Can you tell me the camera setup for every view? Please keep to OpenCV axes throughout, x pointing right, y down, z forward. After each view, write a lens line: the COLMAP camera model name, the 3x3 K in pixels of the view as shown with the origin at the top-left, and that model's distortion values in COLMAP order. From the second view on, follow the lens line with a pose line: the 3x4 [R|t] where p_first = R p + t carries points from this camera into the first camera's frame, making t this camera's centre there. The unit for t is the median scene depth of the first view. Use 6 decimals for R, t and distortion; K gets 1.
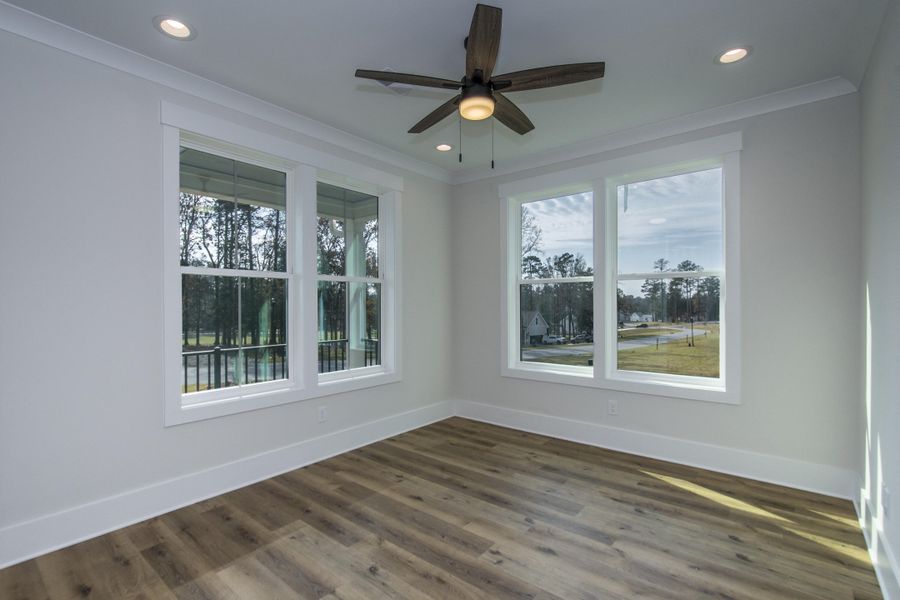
lens RADIAL K [[433.9, 0, 438.2], [0, 433.9, 306.9], [0, 0, 1]] dist [-0.001044, -0.001066]
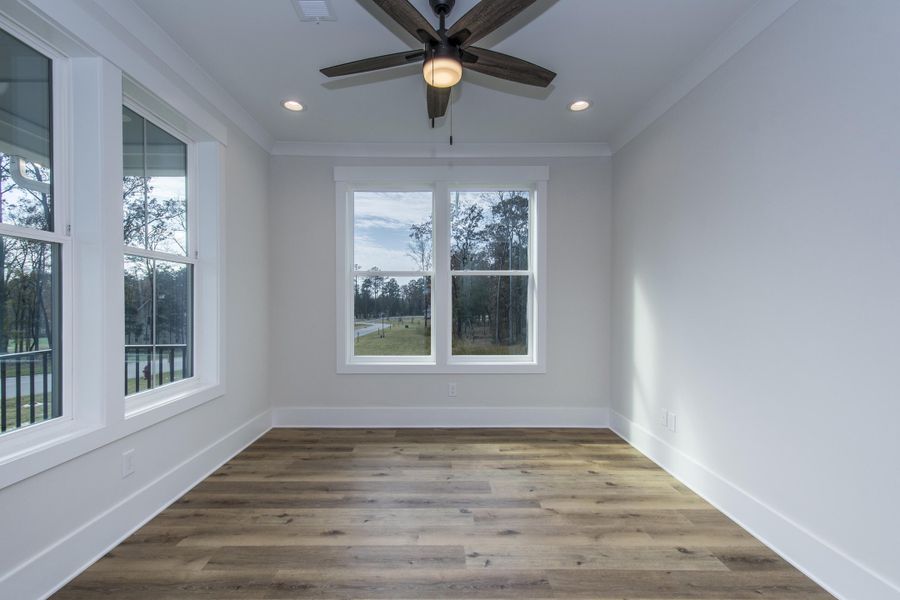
lens RADIAL K [[407.1, 0, 448.6], [0, 407.1, 305.2], [0, 0, 1]] dist [0.013868, -0.000251]
pose [[0.751755, -0.000414, 0.659442, -0.329772], [0.001451, 0.999998, -0.001027, 0.019173], [-0.659441, 0.001729, 0.751755, 0.249988]]
